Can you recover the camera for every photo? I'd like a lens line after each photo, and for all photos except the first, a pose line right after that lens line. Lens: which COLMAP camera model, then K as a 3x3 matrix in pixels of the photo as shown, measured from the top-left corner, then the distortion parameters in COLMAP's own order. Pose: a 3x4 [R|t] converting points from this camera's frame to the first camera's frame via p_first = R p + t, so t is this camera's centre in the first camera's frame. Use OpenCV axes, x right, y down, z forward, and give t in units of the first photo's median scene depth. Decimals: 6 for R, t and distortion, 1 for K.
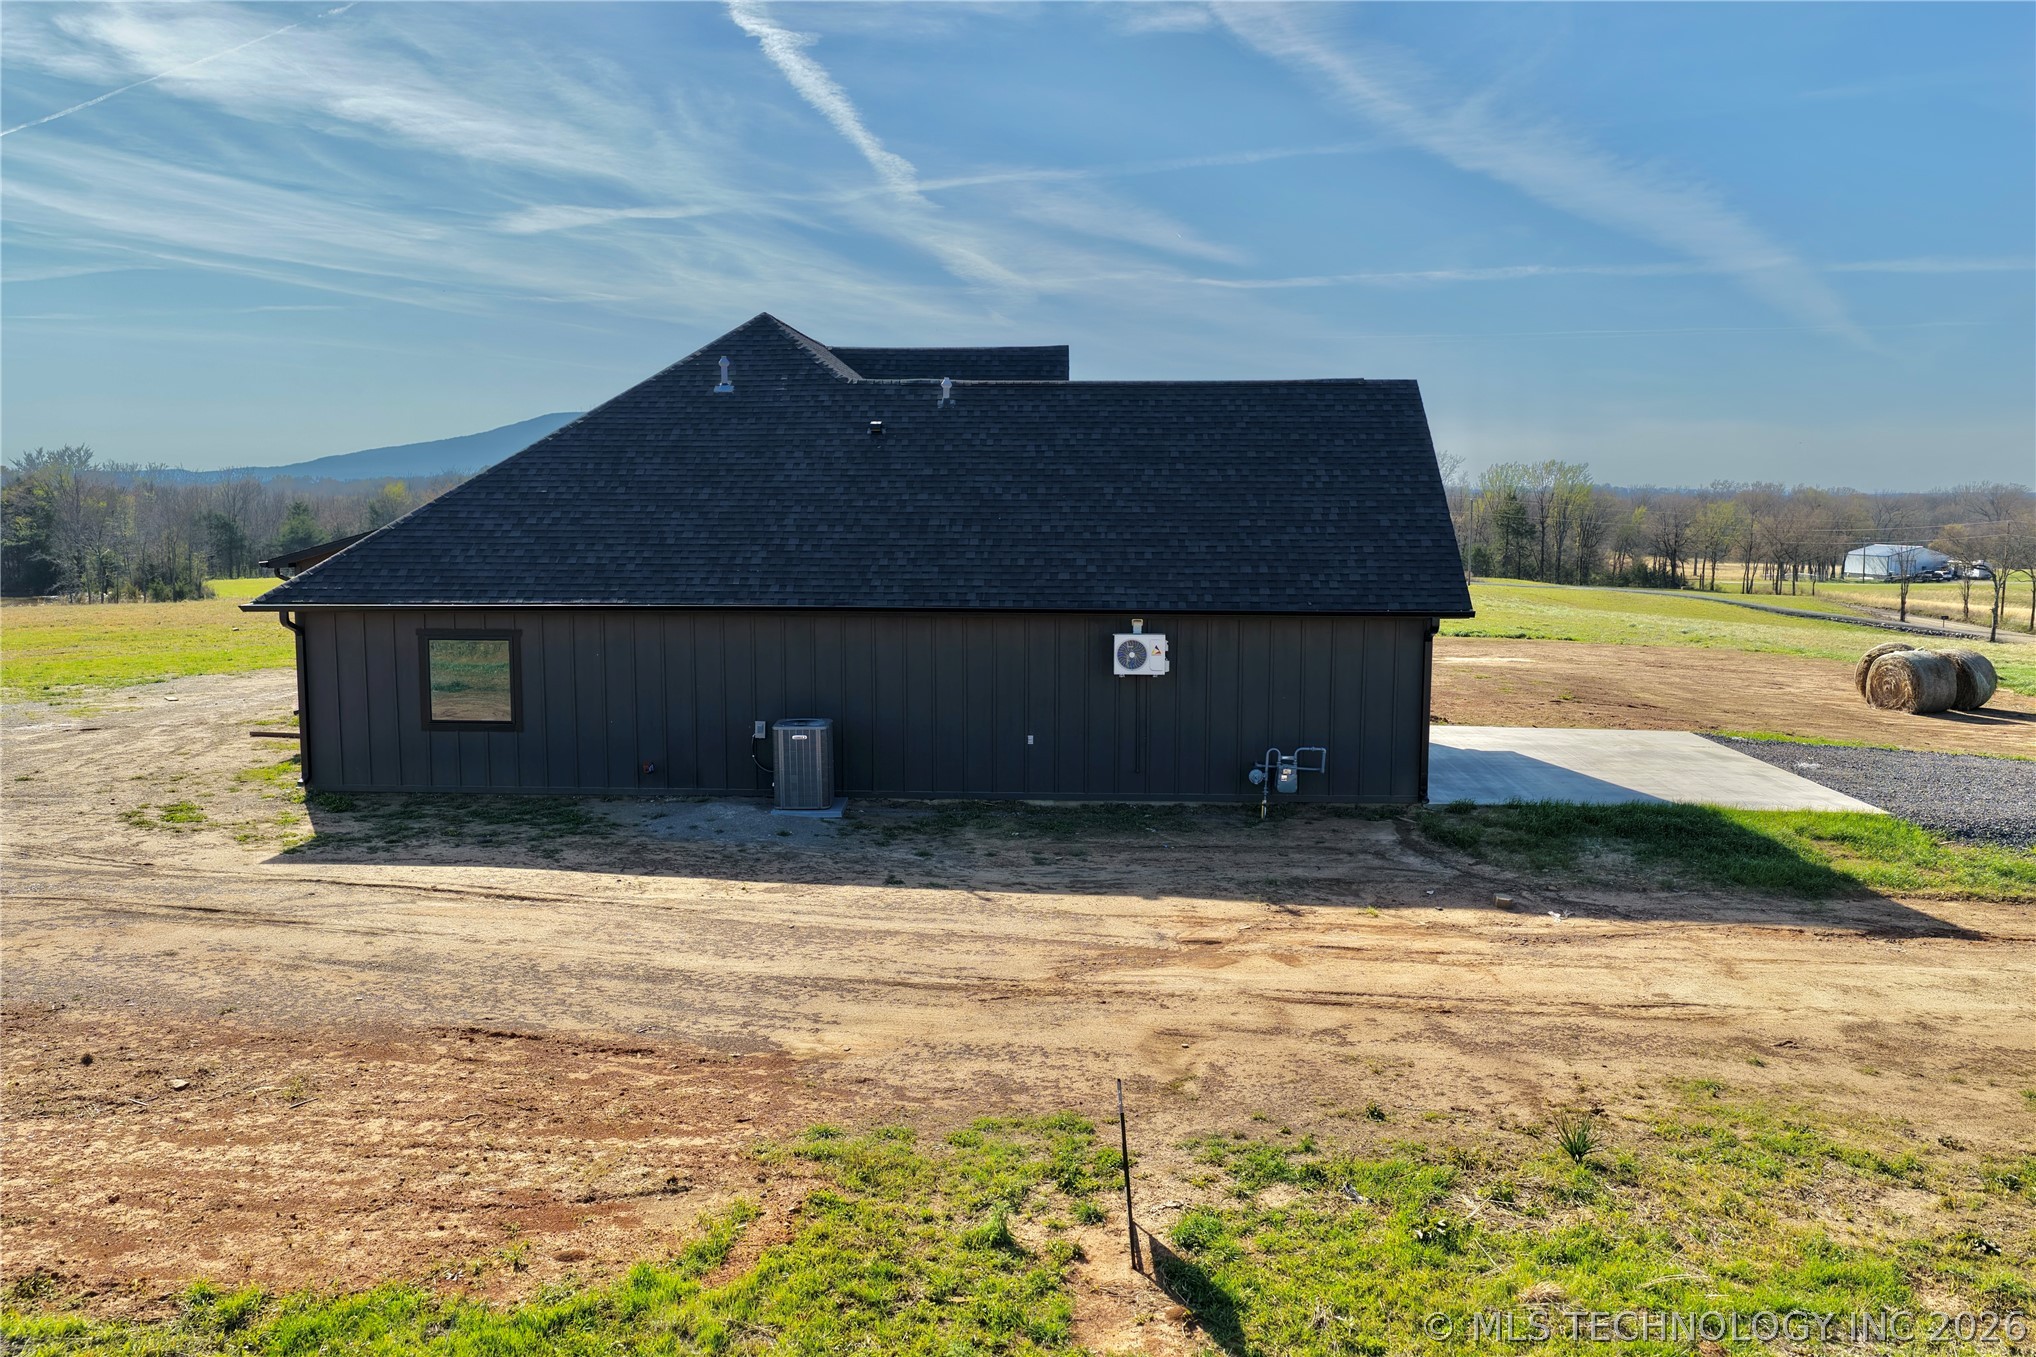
lens RADIAL K [[1693.2, 0, 1014.8], [0, 1693.2, 677.8], [0, 0, 1]] dist [-0.009267, 0.032450]
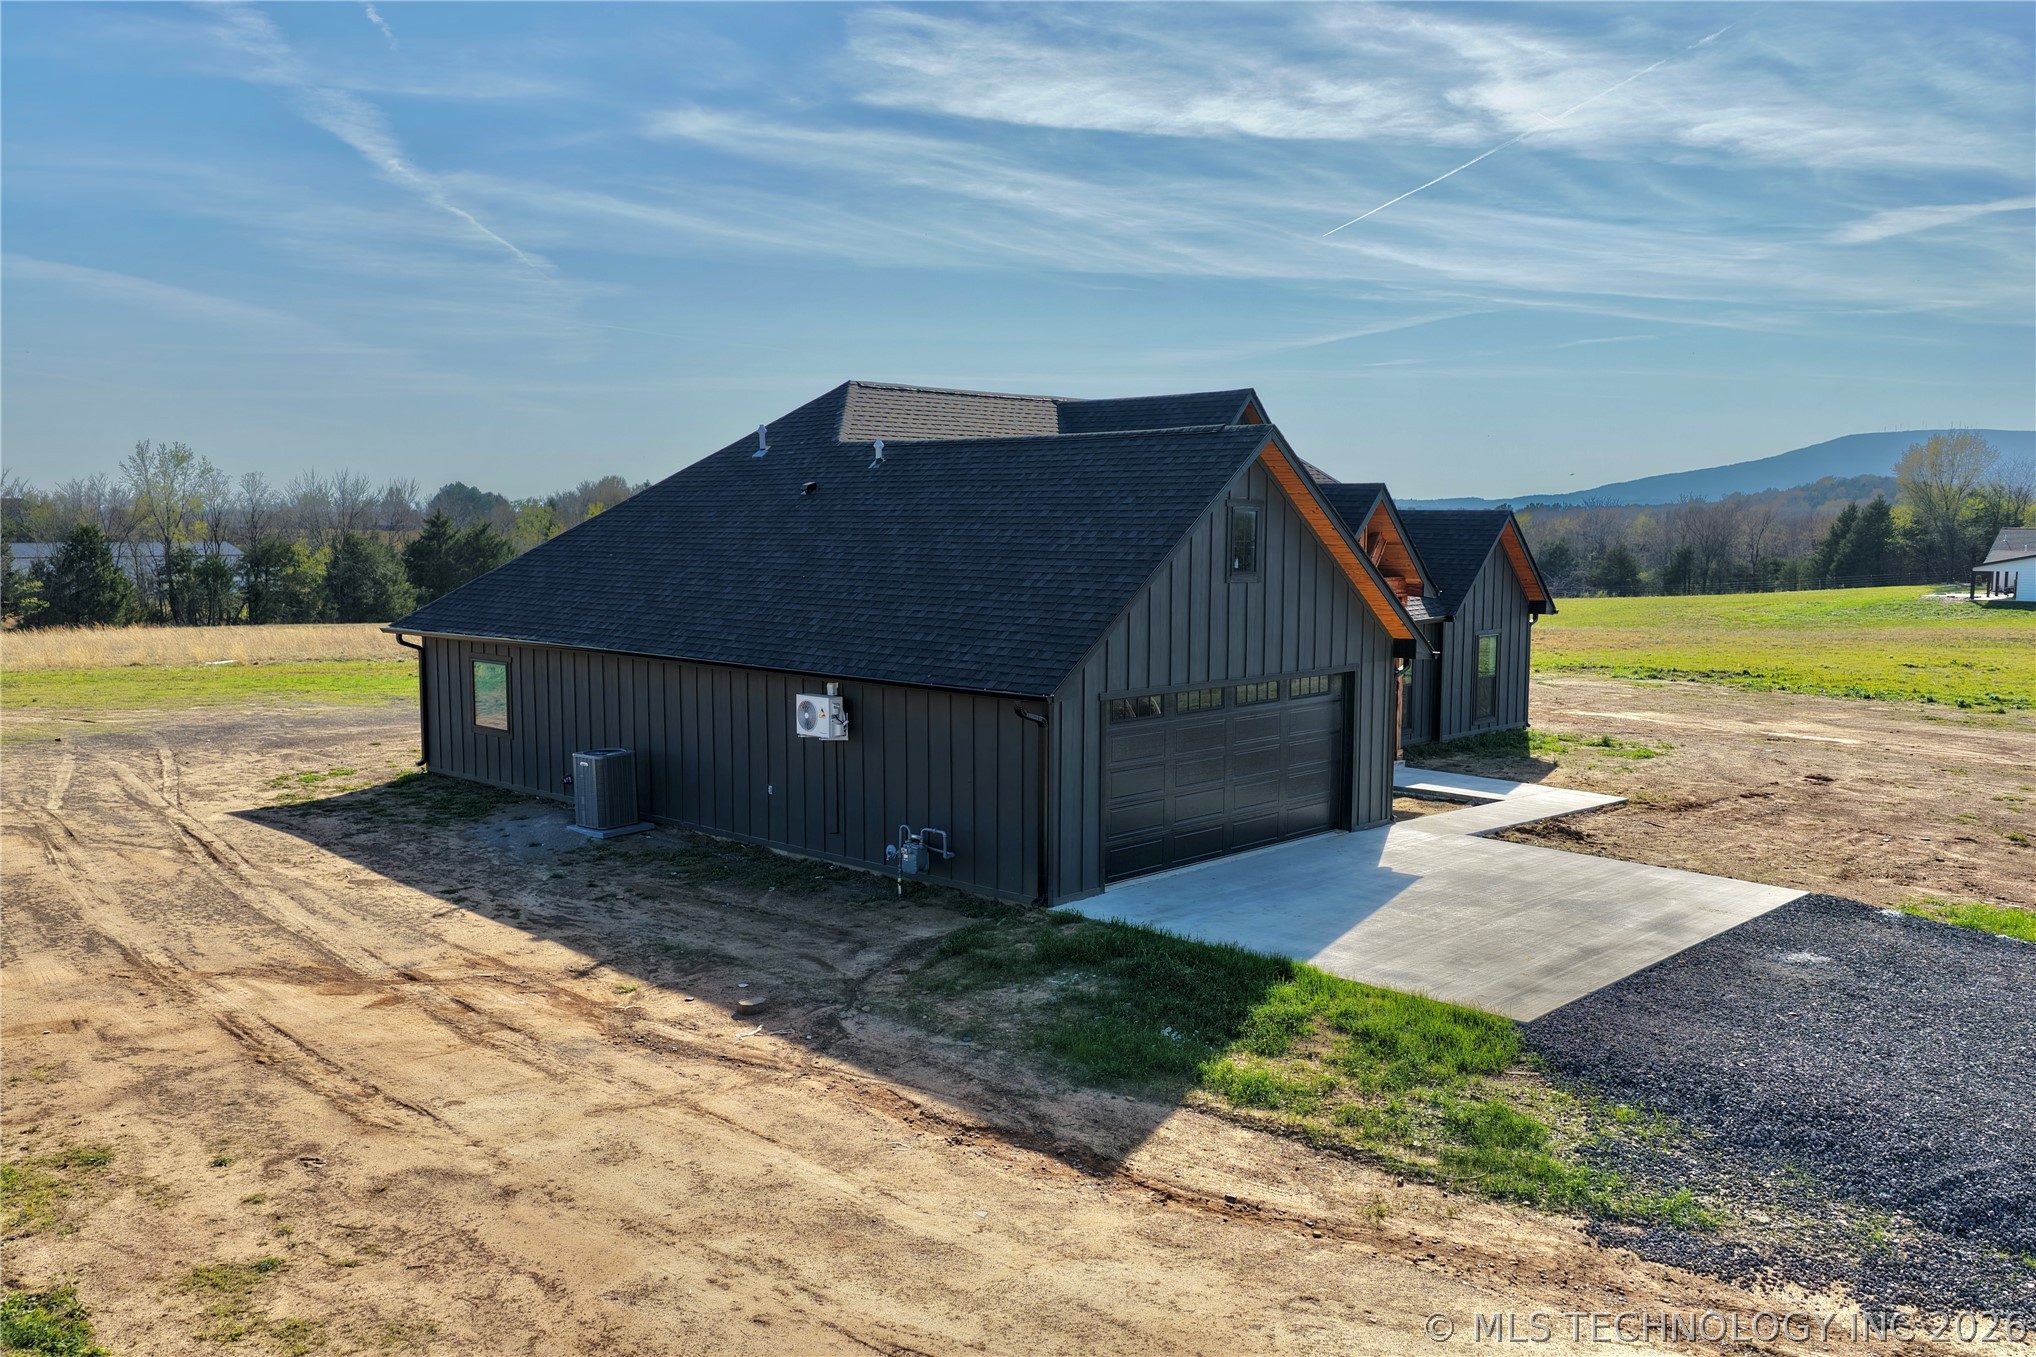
lens RADIAL K [[1693.2, 0, 1049.3], [0, 1693.2, 703.1], [0, 0, 1]] dist [-0.009267, 0.032450]
pose [[0.750311, 0.073640, -0.656971, 0.833116], [-0.073718, 0.996898, 0.027552, -0.058969], [0.656962, 0.027758, 0.753412, 0.332125]]
